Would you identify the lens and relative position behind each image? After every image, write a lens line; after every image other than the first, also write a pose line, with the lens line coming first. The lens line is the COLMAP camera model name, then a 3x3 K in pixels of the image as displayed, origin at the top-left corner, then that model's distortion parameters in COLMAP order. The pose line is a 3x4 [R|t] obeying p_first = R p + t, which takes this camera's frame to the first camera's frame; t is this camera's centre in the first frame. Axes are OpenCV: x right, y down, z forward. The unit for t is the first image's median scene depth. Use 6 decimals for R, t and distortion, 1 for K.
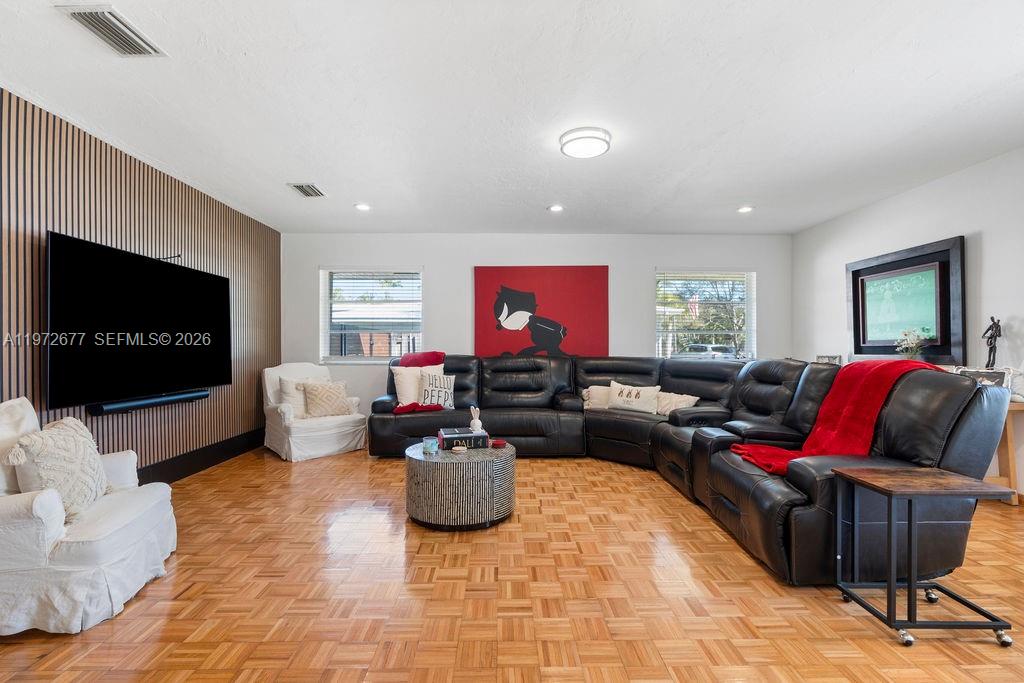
lens RADIAL K [[459.9, 0, 513.2], [0, 459.9, 343.2], [0, 0, 1]] dist [-0.008660, -0.000249]
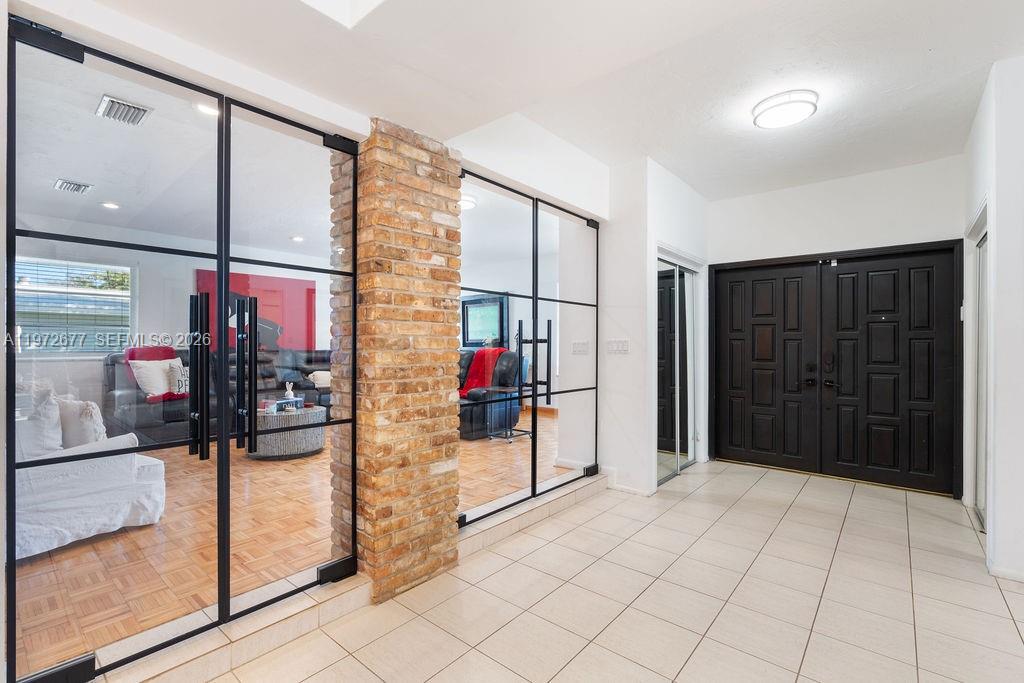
lens RADIAL K [[459.9, 0, 508.2], [0, 459.9, 340.2], [0, 0, 1]] dist [-0.008660, -0.000249]
pose [[0.664139, 0.008389, 0.747562, -0.610226], [-0.005528, 0.999965, -0.006310, 0.008570], [-0.747589, 0.000058, 0.664162, -0.425409]]
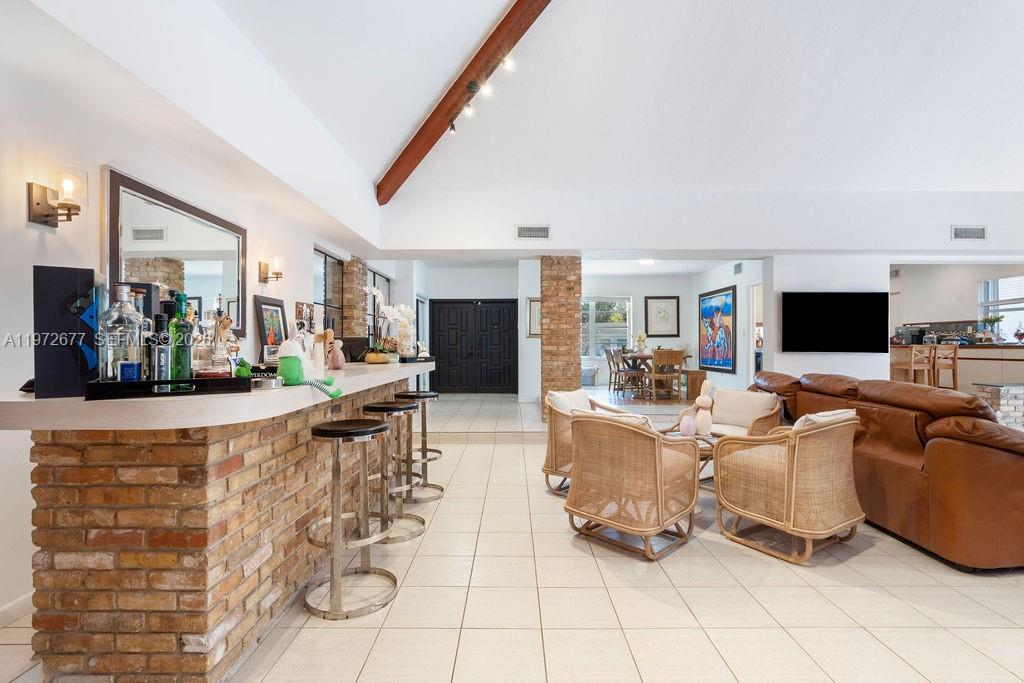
lens RADIAL K [[459.9, 0, 510.7], [0, 459.9, 342.5], [0, 0, 1]] dist [-0.008660, -0.000249]
pose [[0.027948, 0.005260, 0.999596, -4.817934], [0.001542, 0.999985, -0.005305, 0.145919], [-0.999608, 0.001690, 0.027940, -0.772801]]
